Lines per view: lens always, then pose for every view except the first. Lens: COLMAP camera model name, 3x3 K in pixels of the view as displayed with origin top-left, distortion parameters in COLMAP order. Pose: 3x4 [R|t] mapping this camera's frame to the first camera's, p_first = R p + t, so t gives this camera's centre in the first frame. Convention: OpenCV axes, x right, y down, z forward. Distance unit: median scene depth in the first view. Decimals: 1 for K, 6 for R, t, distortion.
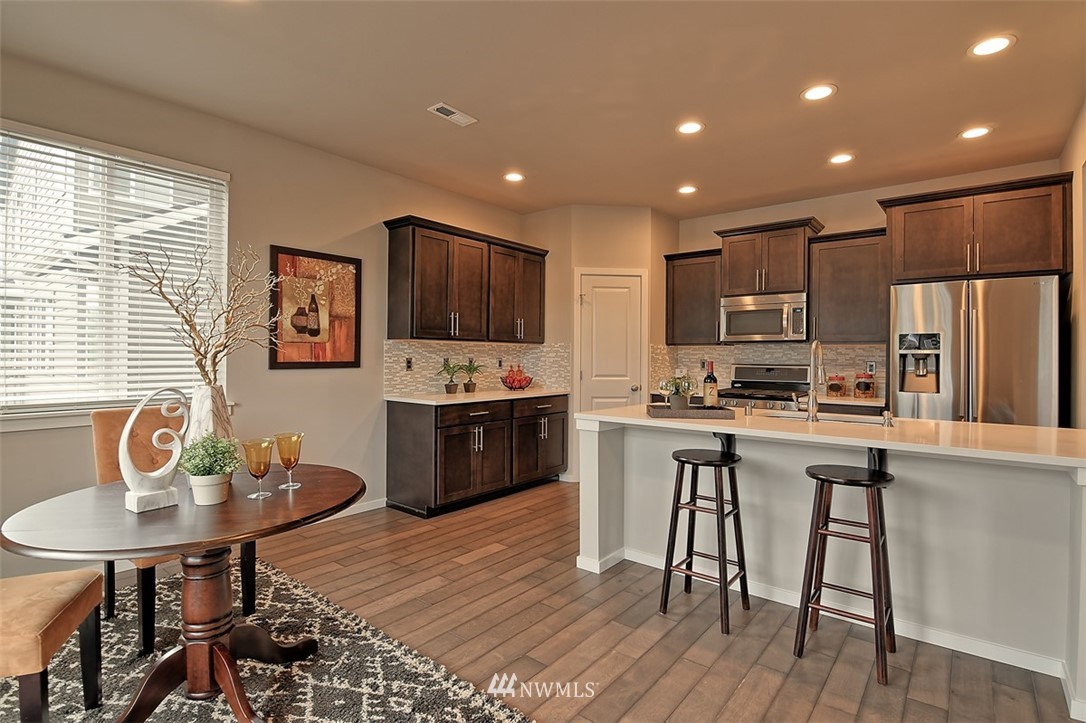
lens RADIAL K [[526.5, 0, 538.4], [0, 526.5, 357.6], [0, 0, 1]] dist [-0.008654, -0.009257]
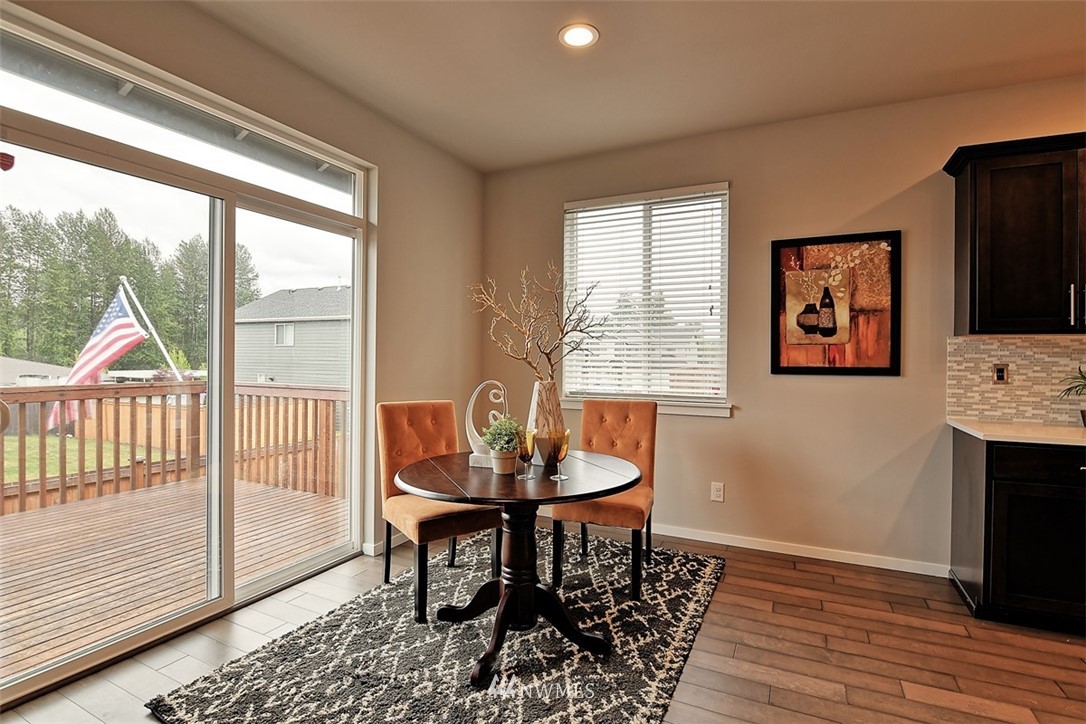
lens RADIAL K [[528.3, 0, 536.2], [0, 528.3, 357.4], [0, 0, 1]] dist [-0.005598, -0.010553]
pose [[0.224708, -0.002646, -0.974422, 0.273283], [-0.008796, 0.999950, -0.004743, 0.000868], [0.974386, 0.009637, 0.224674, 0.333944]]
